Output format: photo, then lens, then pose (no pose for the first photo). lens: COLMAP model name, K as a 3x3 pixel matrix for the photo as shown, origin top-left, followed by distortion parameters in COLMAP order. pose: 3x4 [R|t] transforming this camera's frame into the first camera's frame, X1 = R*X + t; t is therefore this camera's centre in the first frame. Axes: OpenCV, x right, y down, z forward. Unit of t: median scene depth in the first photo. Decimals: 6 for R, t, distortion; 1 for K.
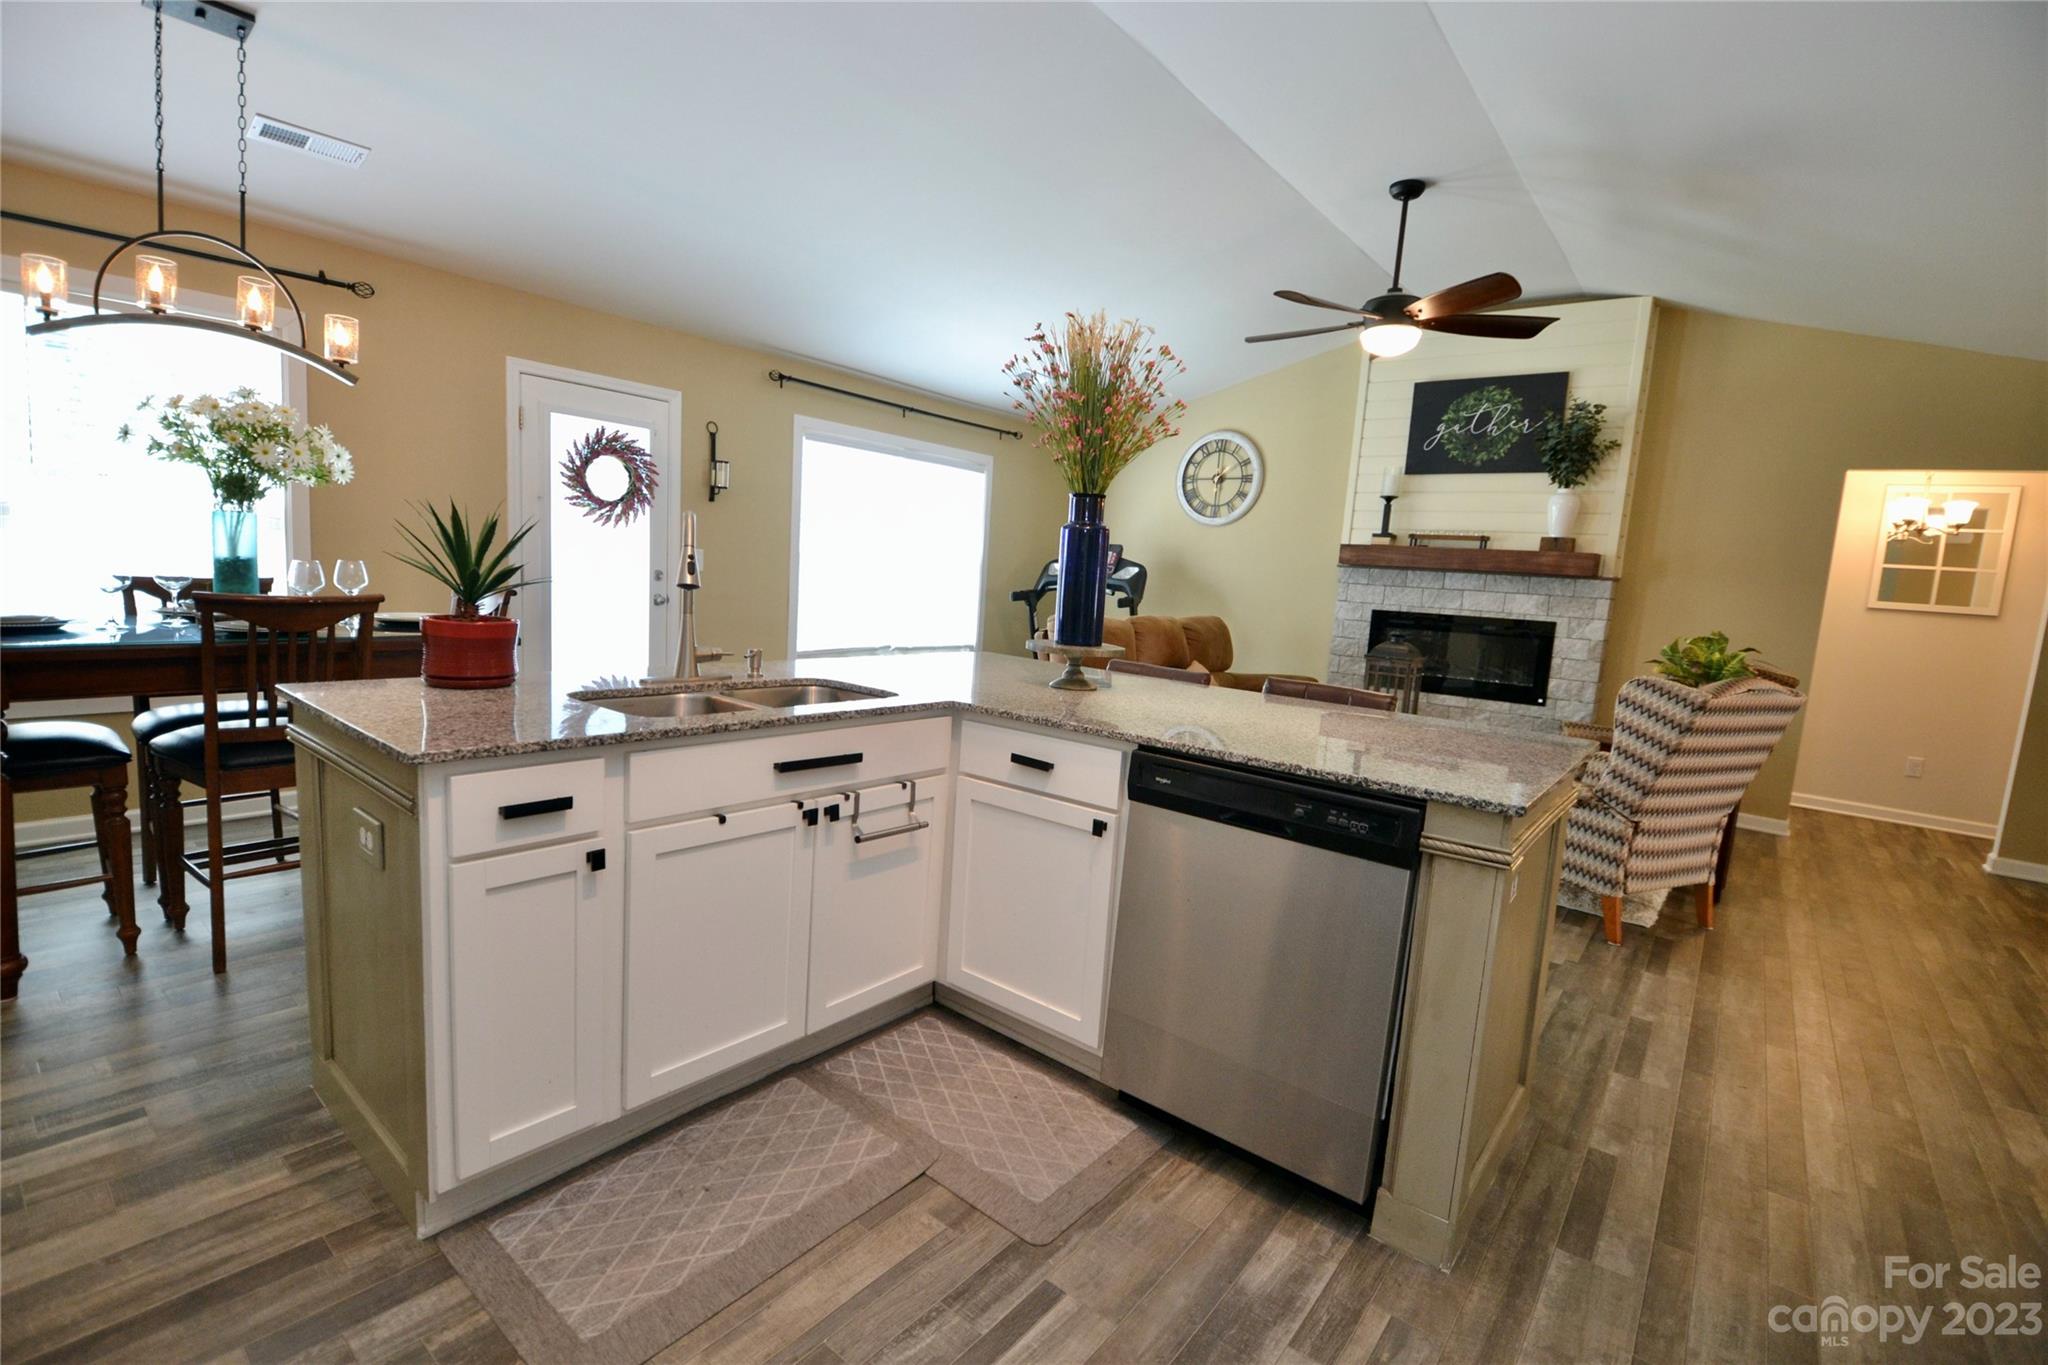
lens RADIAL K [[916.3, 0, 1009.1], [0, 916.3, 691.4], [0, 0, 1]] dist [0.019750, -0.032677]
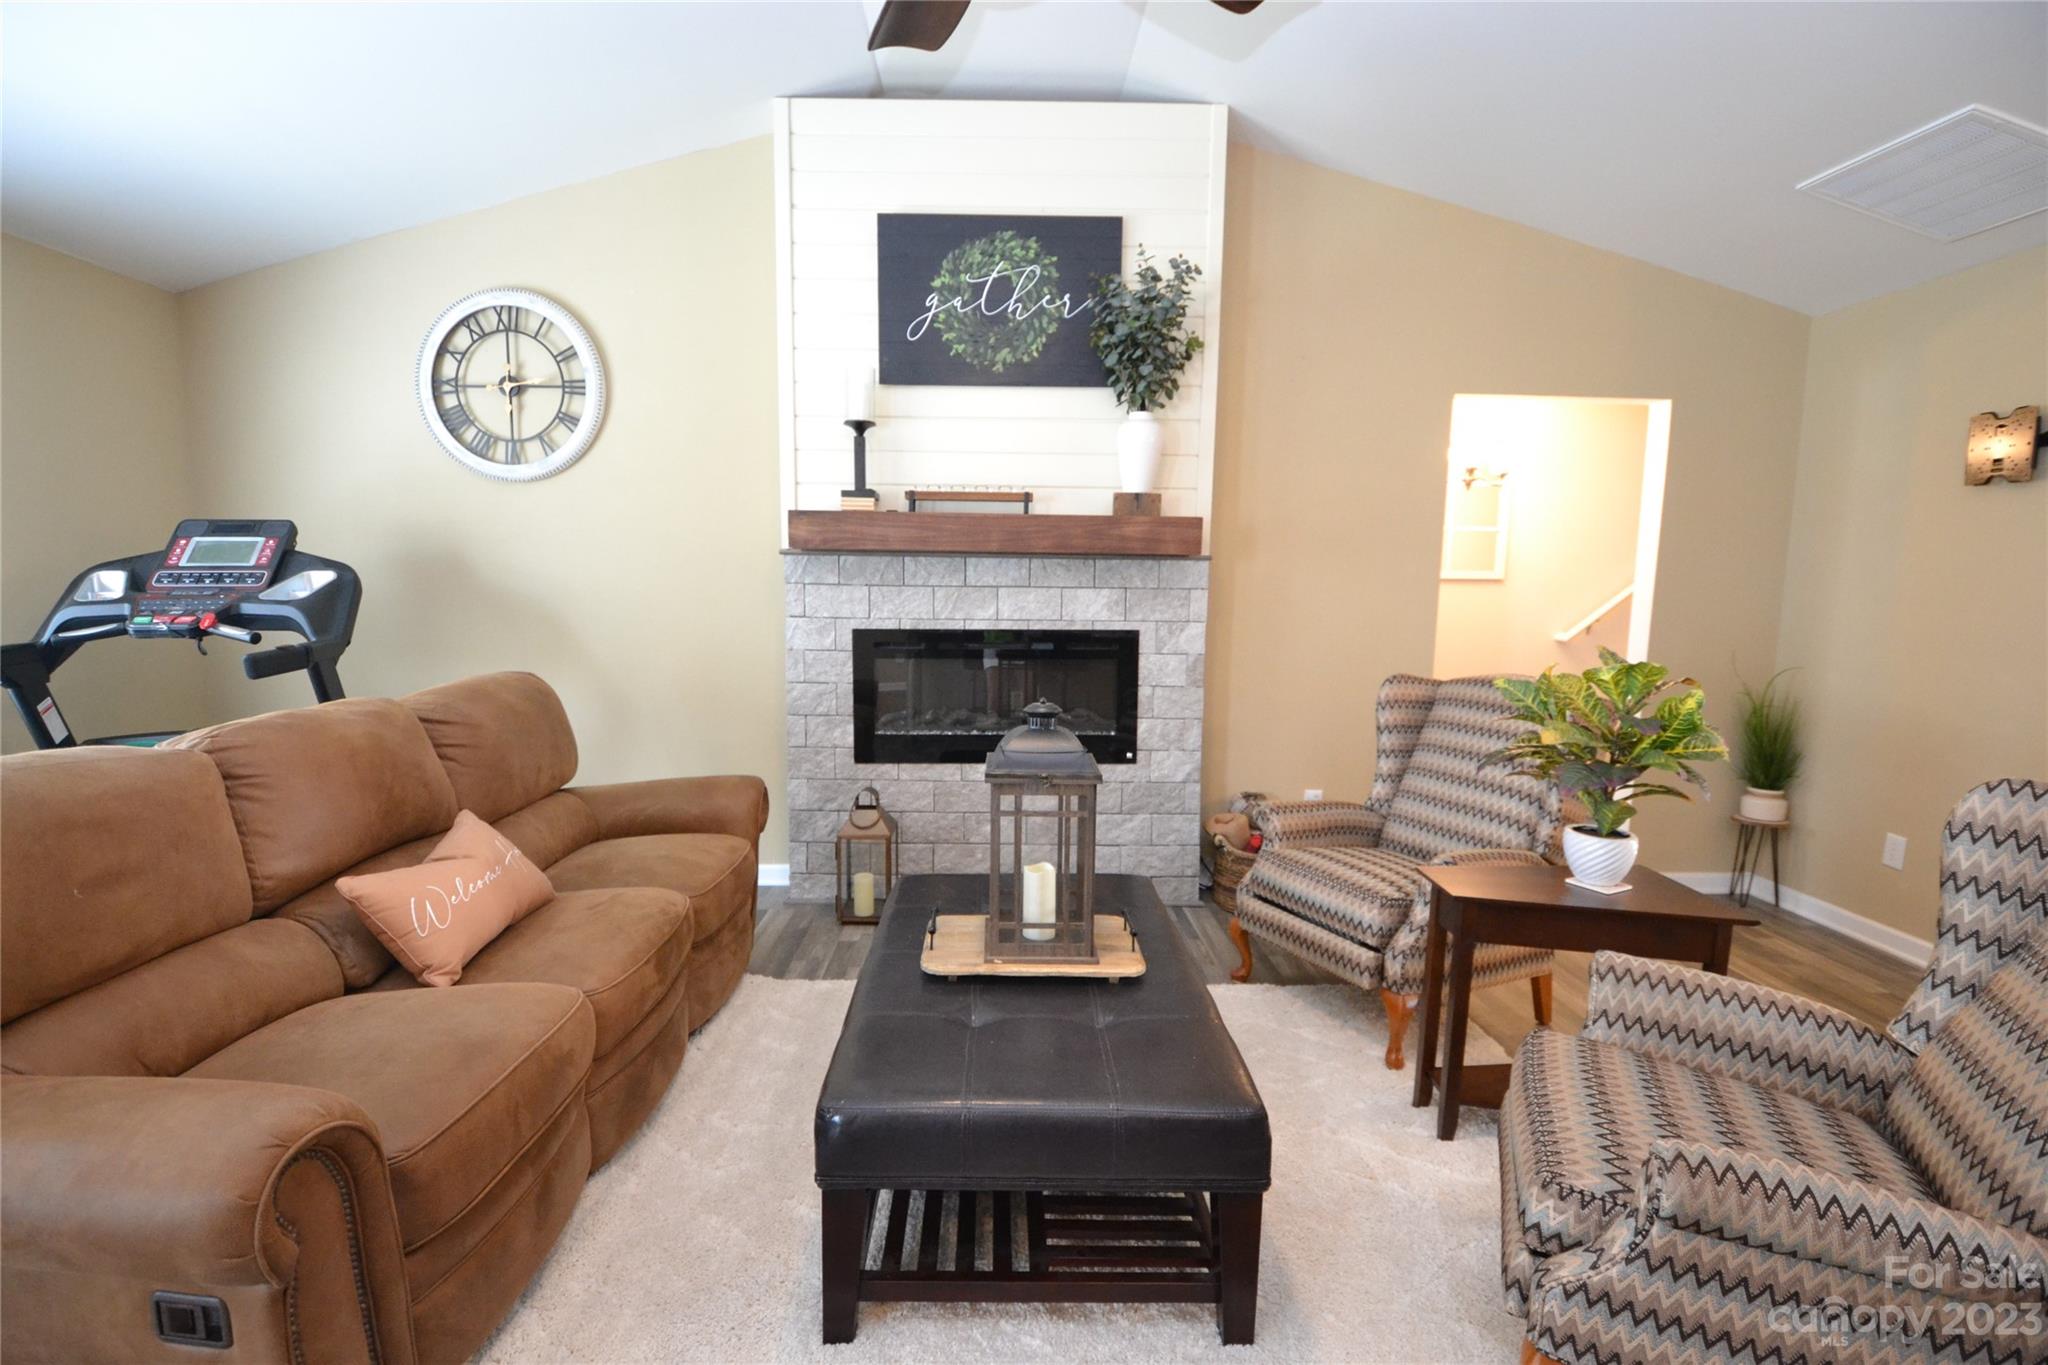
lens RADIAL K [[916.3, 0, 1009.1], [0, 916.3, 691.4], [0, 0, 1]] dist [0.019750, -0.032677]
pose [[0.769302, -0.128021, 0.625927, 0.126063], [0.120513, 0.991208, 0.054614, -0.076324], [-0.627416, 0.033418, 0.777967, 0.552880]]
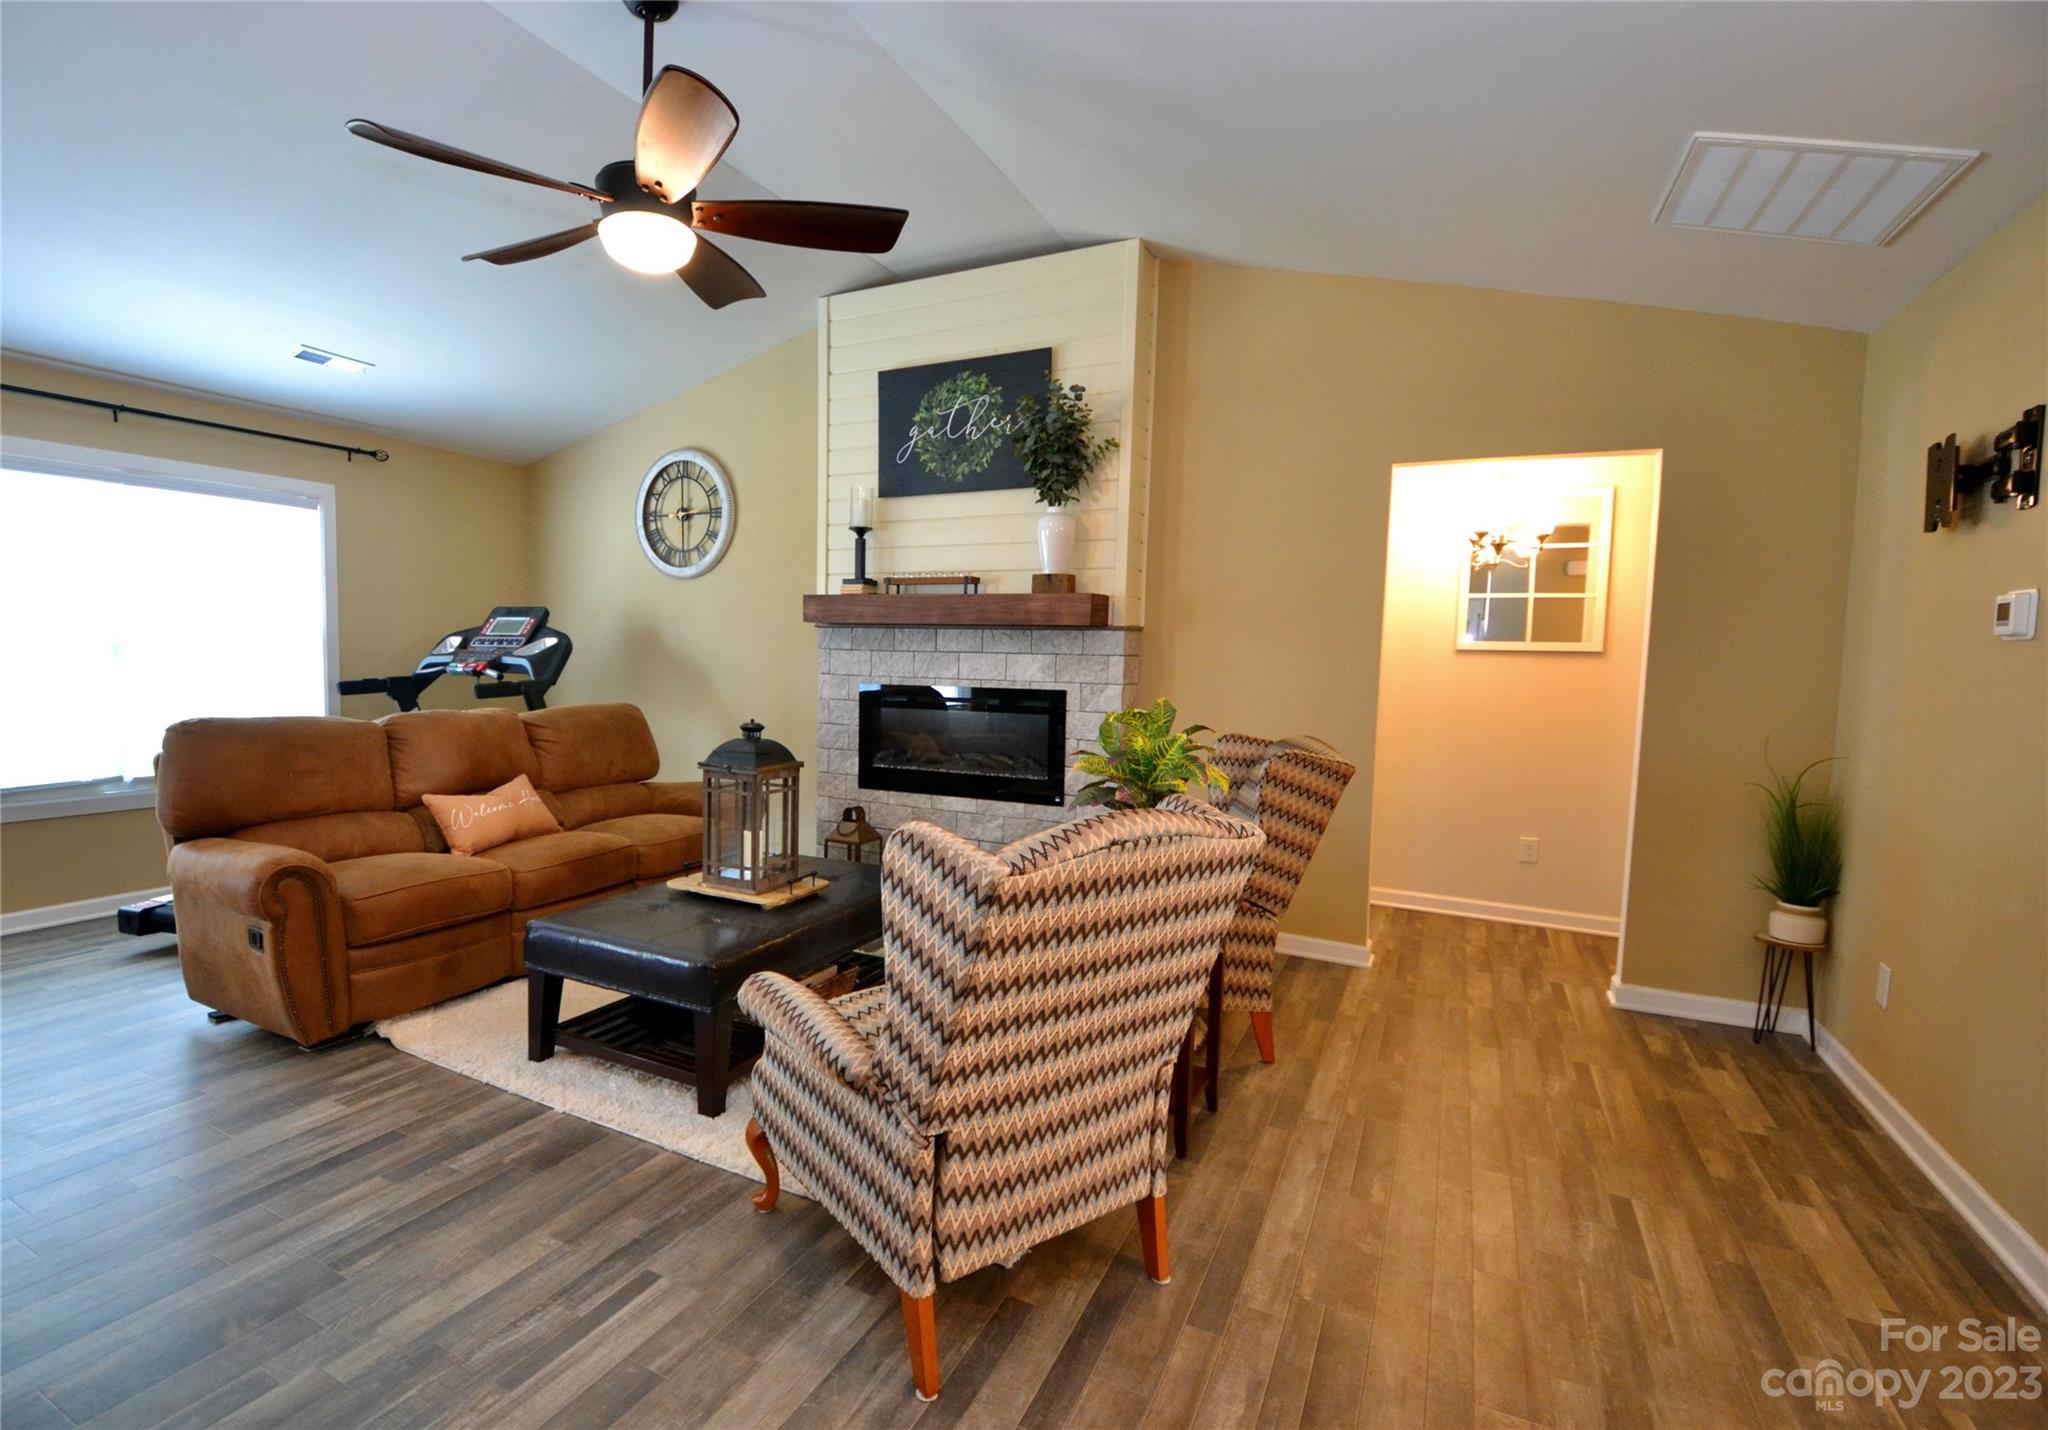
lens RADIAL K [[954.6, 0, 958.6], [0, 954.6, 731.2], [0, 0, 1]] dist [0.011064, -0.000377]
pose [[0.979209, -0.057726, 0.194469, 0.351660], [0.065788, 0.997211, -0.035254, -0.021477], [-0.191891, 0.047315, 0.980275, 0.267707]]
